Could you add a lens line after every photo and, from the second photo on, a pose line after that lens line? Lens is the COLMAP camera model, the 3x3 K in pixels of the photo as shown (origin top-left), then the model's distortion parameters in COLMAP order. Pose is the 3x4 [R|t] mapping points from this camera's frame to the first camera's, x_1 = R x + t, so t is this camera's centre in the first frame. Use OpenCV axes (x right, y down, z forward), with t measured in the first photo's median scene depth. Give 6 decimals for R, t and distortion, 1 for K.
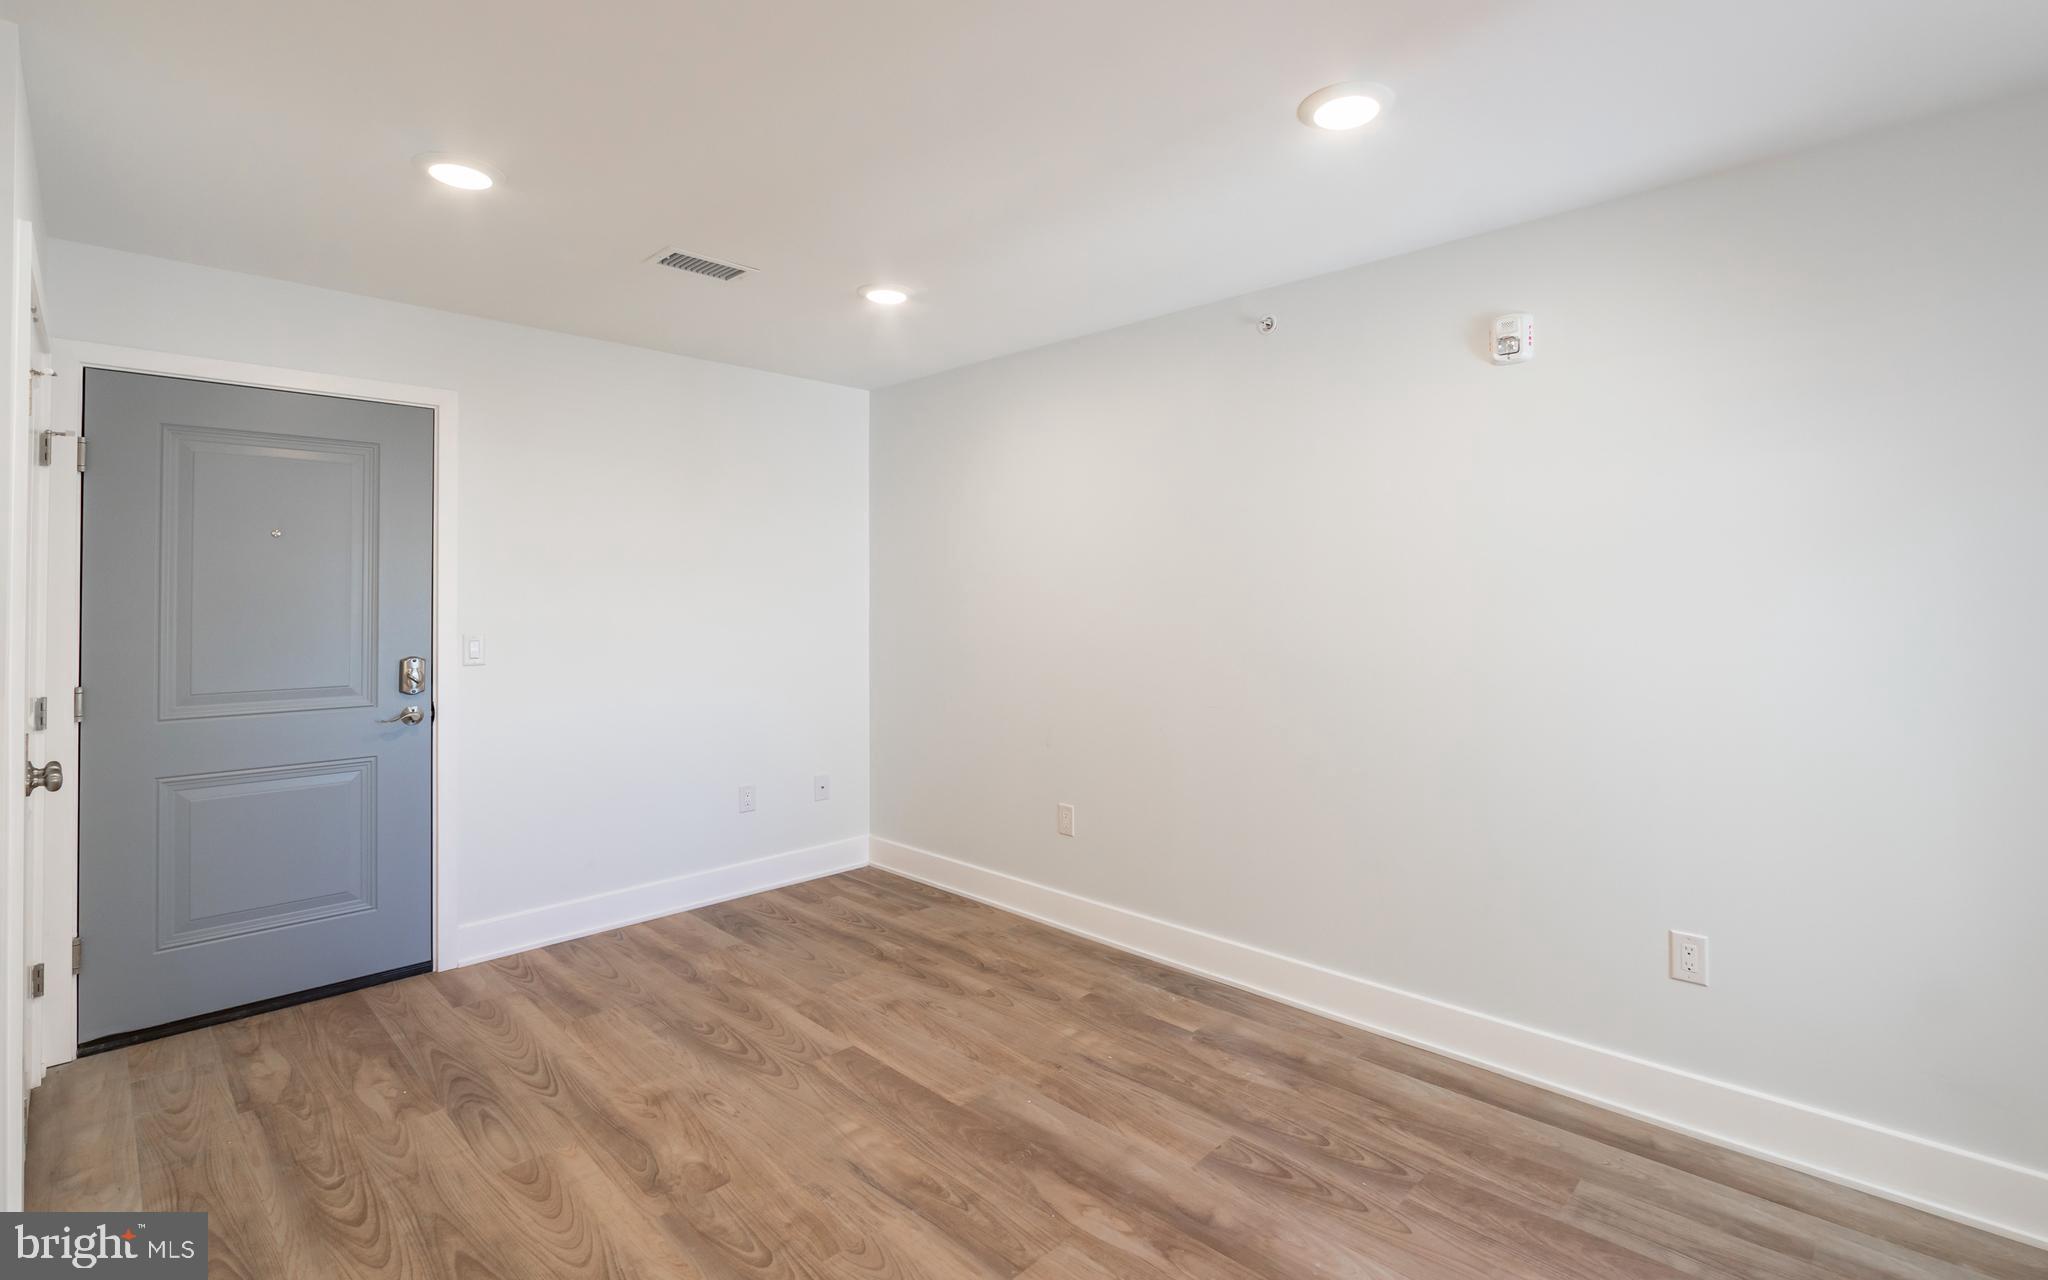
lens RADIAL K [[931.8, 0, 1033.4], [0, 931.8, 589.4], [0, 0, 1]] dist [-0.003837, -0.000836]
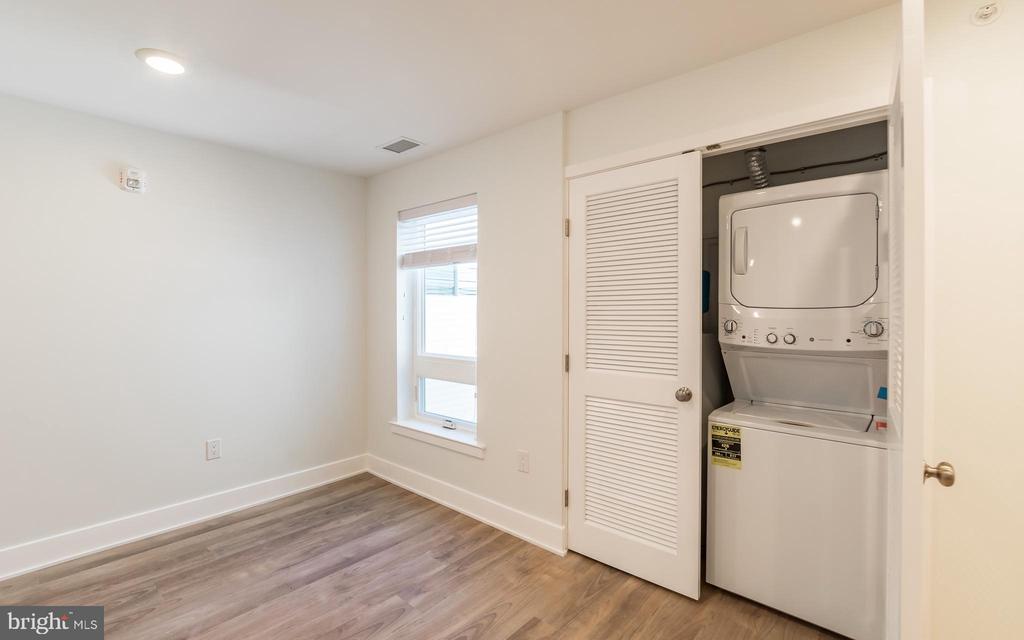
lens RADIAL K [[460.4, 0, 517.1], [0, 460.4, 312.1], [0, 0, 1]] dist [-0.012076, 0.000013]
pose [[-0.045466, -0.000609, 0.998966, -0.542544], [-0.010646, 0.999943, 0.000125, 0.010853], [-0.998909, -0.010629, -0.045470, 0.212716]]
